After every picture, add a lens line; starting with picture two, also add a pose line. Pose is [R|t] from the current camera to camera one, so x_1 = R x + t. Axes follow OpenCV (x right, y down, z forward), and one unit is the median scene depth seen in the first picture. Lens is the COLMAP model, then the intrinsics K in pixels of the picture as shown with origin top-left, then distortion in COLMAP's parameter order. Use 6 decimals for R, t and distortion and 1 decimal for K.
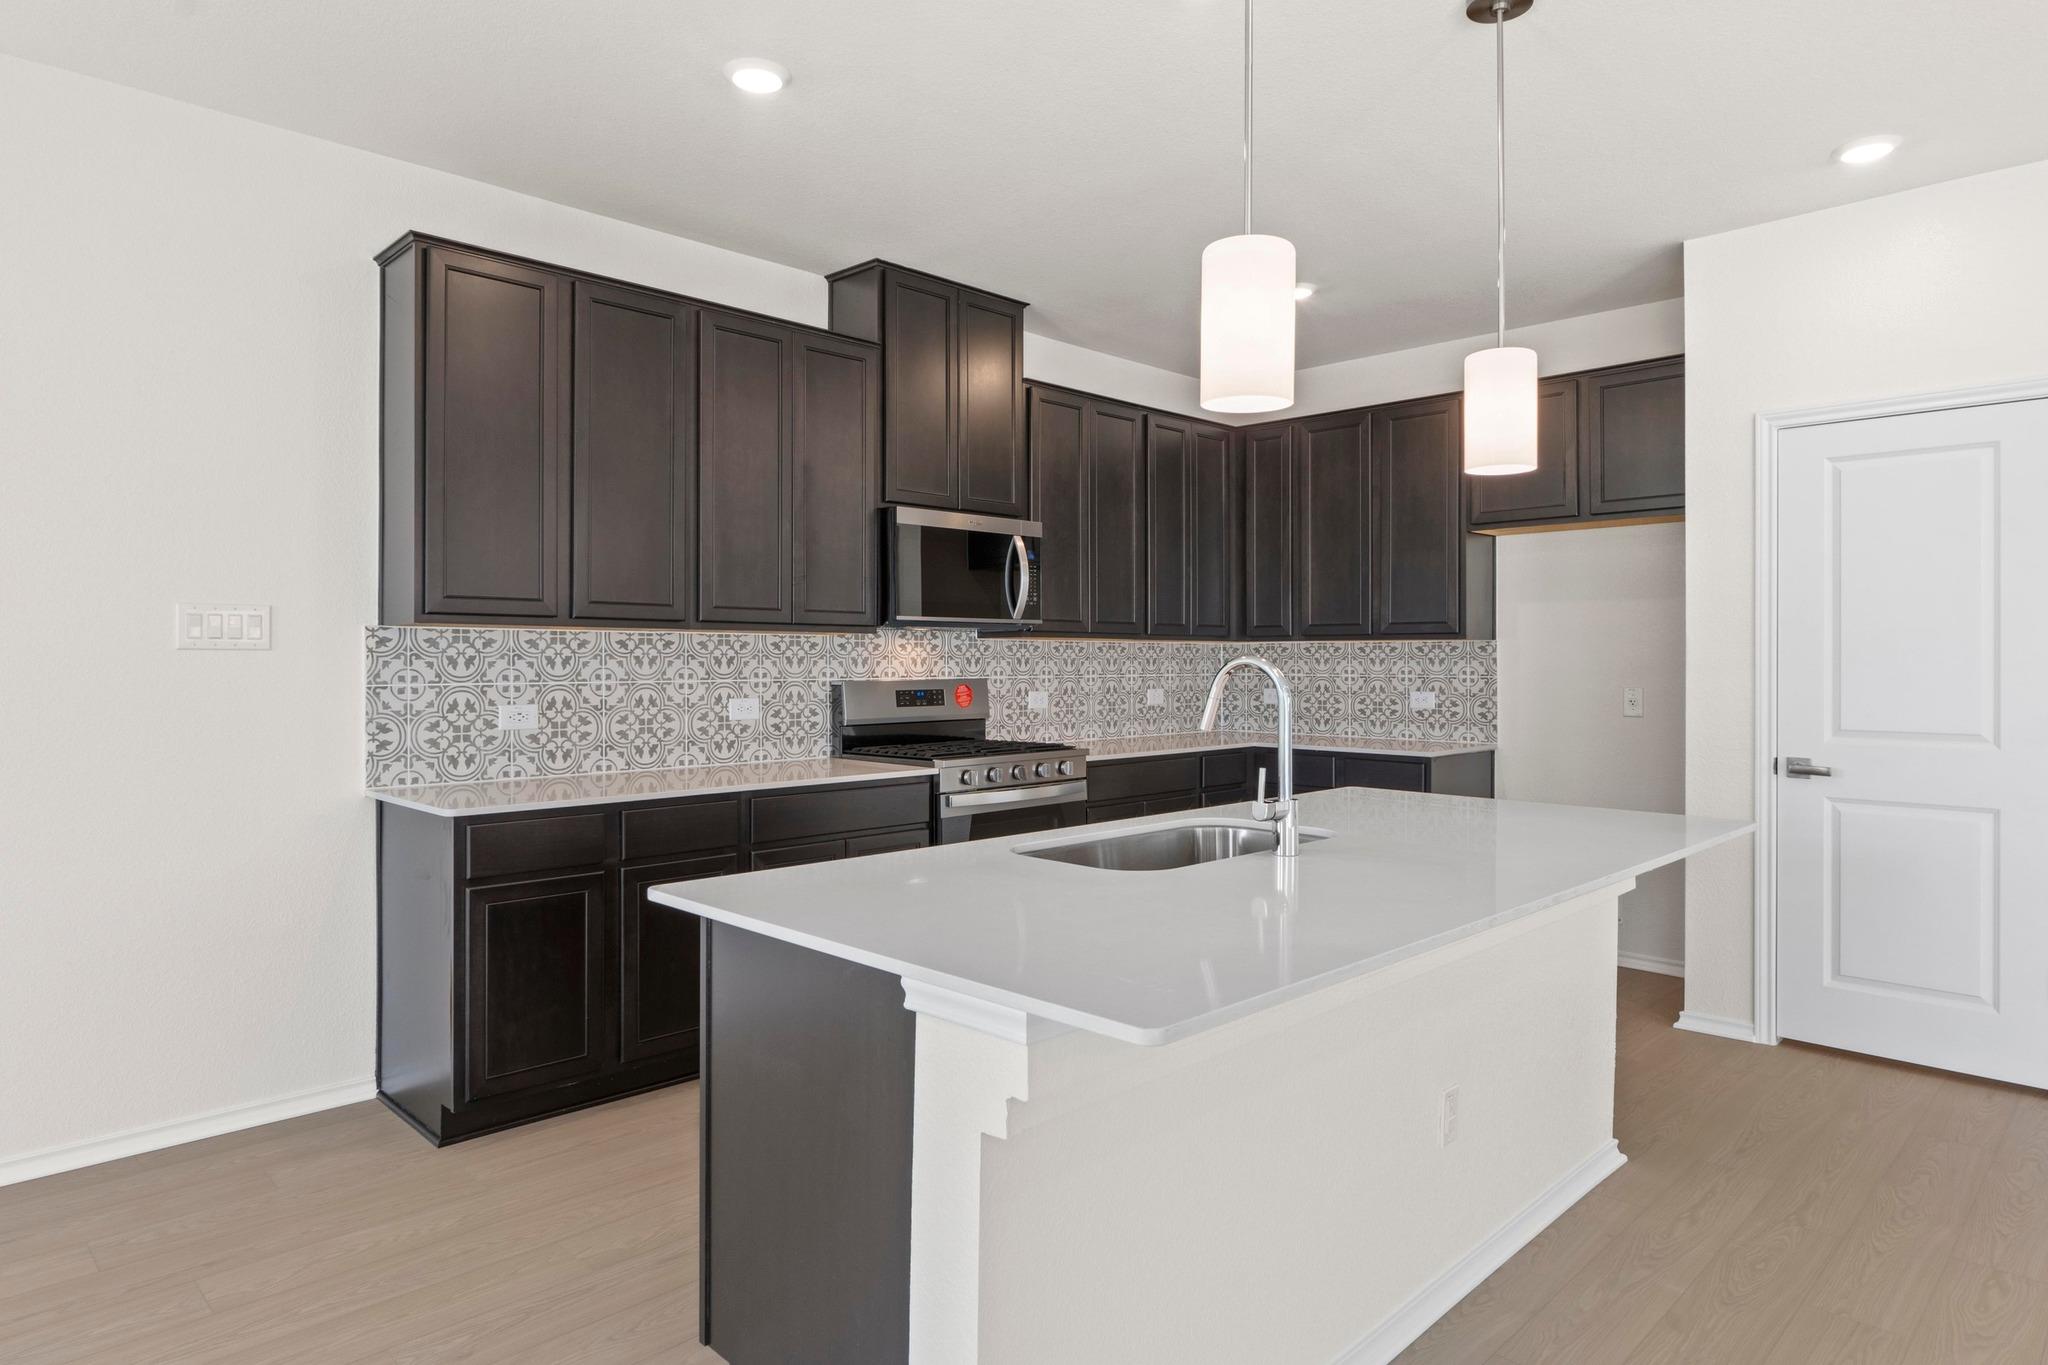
lens RADIAL K [[1201.3, 0, 1025.9], [0, 1201.3, 658.5], [0, 0, 1]] dist [-0.001360, -0.000347]
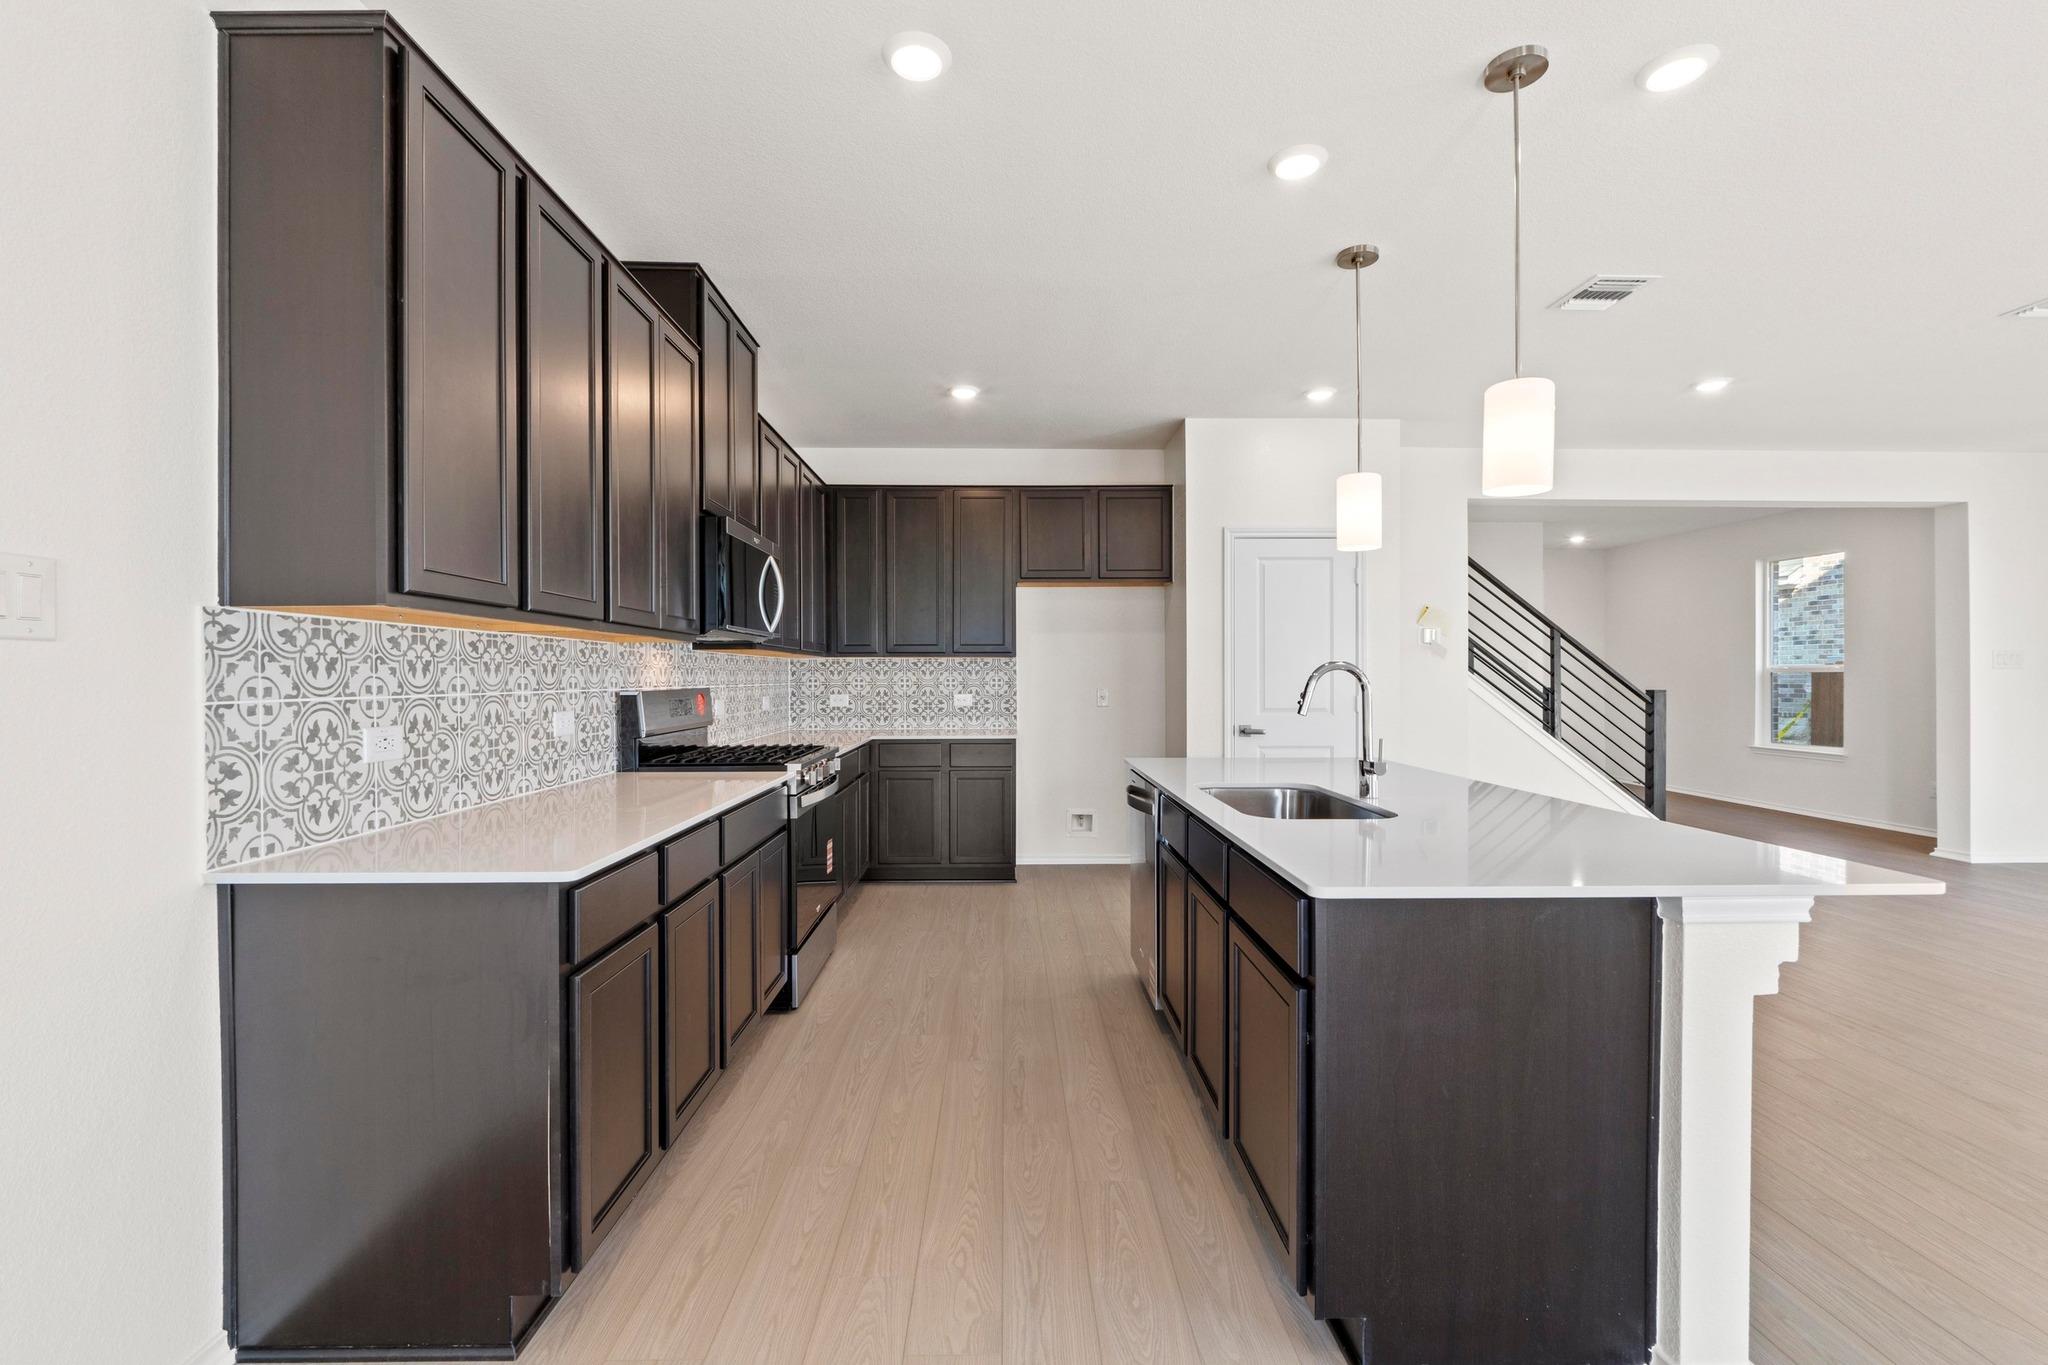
lens RADIAL K [[872.3, 0, 1019.8], [0, 872.3, 678.8], [0, 0, 1]] dist [-0.006929, -0.000002]
pose [[0.694937, -0.005144, 0.719052, -0.485002], [0.003275, 0.999987, 0.003988, 0.008039], [-0.719063, -0.000417, 0.694944, 0.329649]]
